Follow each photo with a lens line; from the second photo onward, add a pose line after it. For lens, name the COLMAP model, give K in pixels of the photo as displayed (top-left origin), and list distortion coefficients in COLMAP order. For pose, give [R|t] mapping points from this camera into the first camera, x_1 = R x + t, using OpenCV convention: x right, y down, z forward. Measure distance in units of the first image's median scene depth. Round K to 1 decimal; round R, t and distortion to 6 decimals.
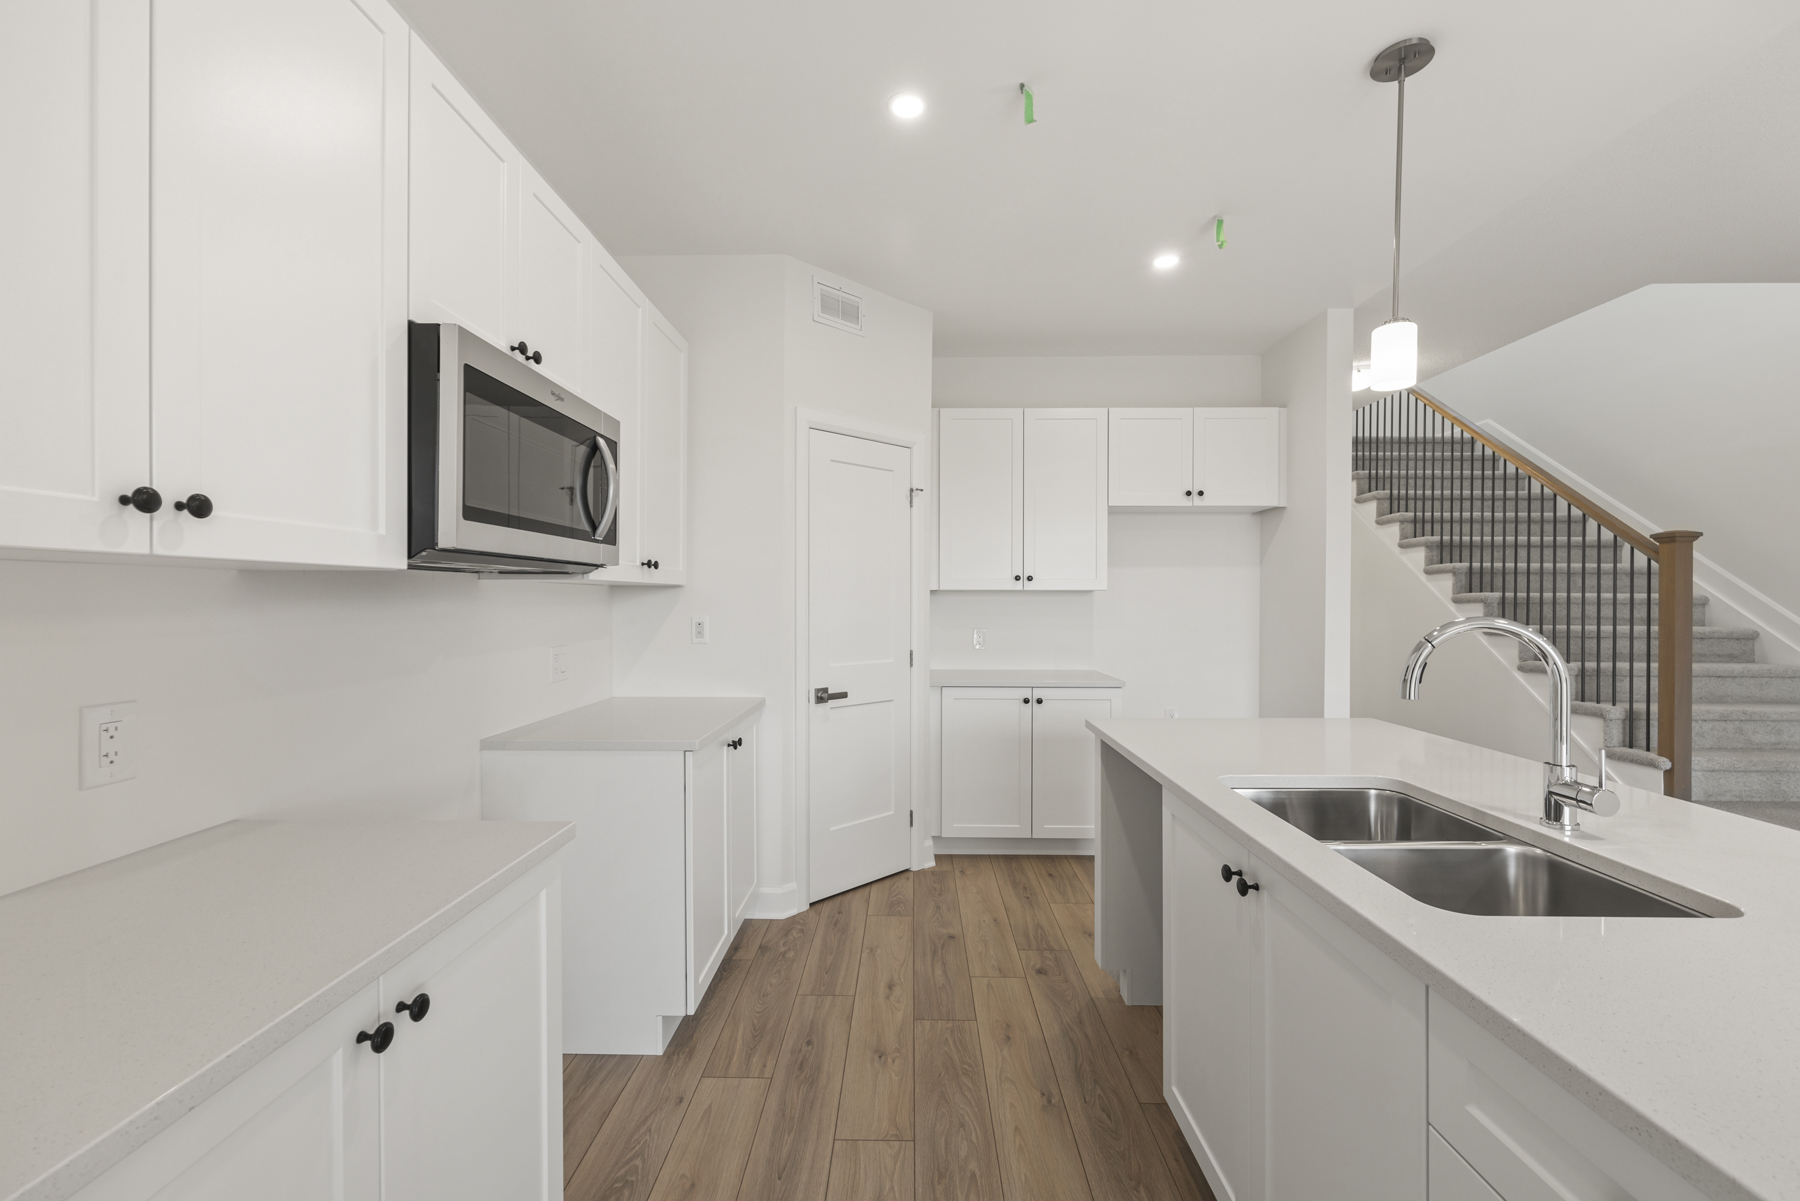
lens RADIAL K [[743.5, 0, 897.8], [0, 743.5, 602.9], [0, 0, 1]] dist [-0.000781, 0.000440]
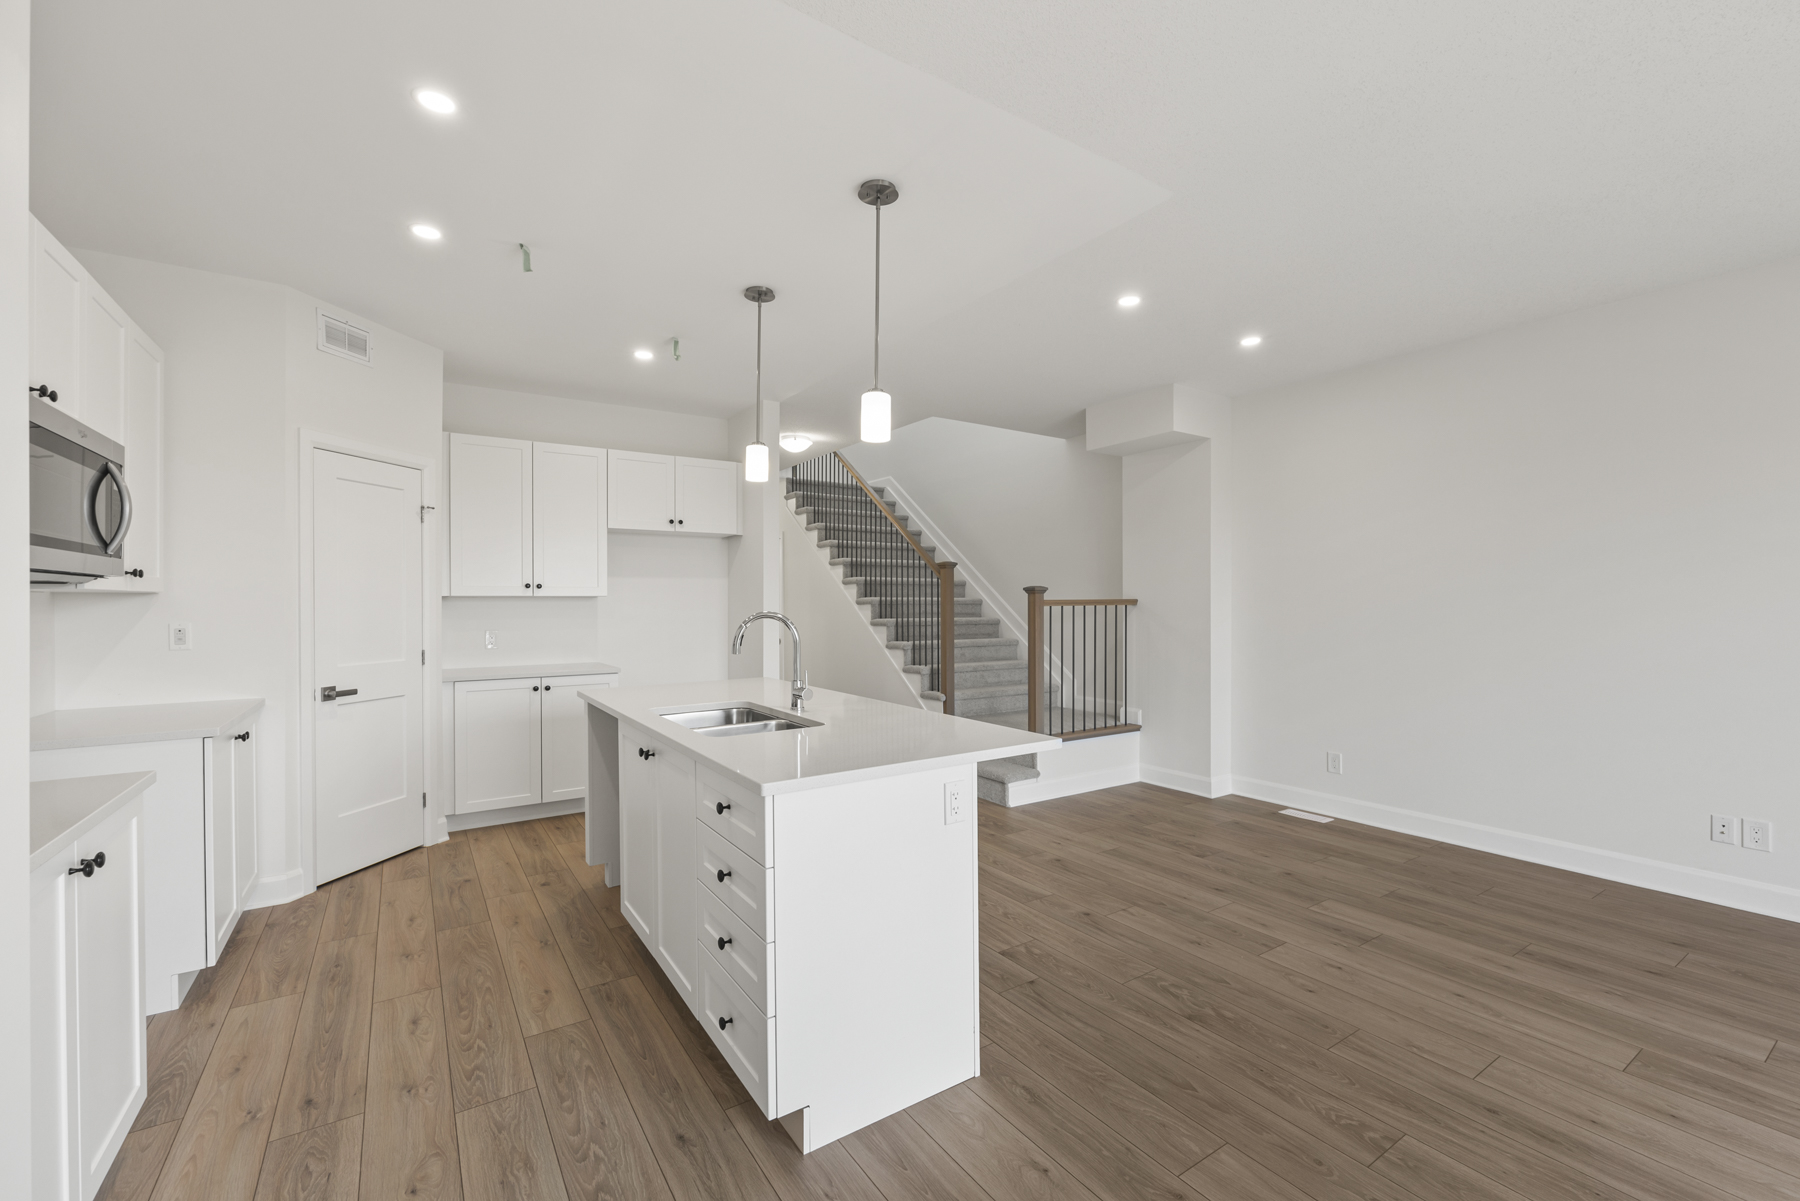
lens RADIAL K [[753.3, 0, 894.5], [0, 753.3, 602.6], [0, 0, 1]] dist [-0.005312, 0.000331]
pose [[0.826084, -0.005993, 0.563515, -0.036983], [0.008725, 0.999960, -0.002157, 0.000950], [-0.563480, 0.006699, 0.826103, -0.378143]]
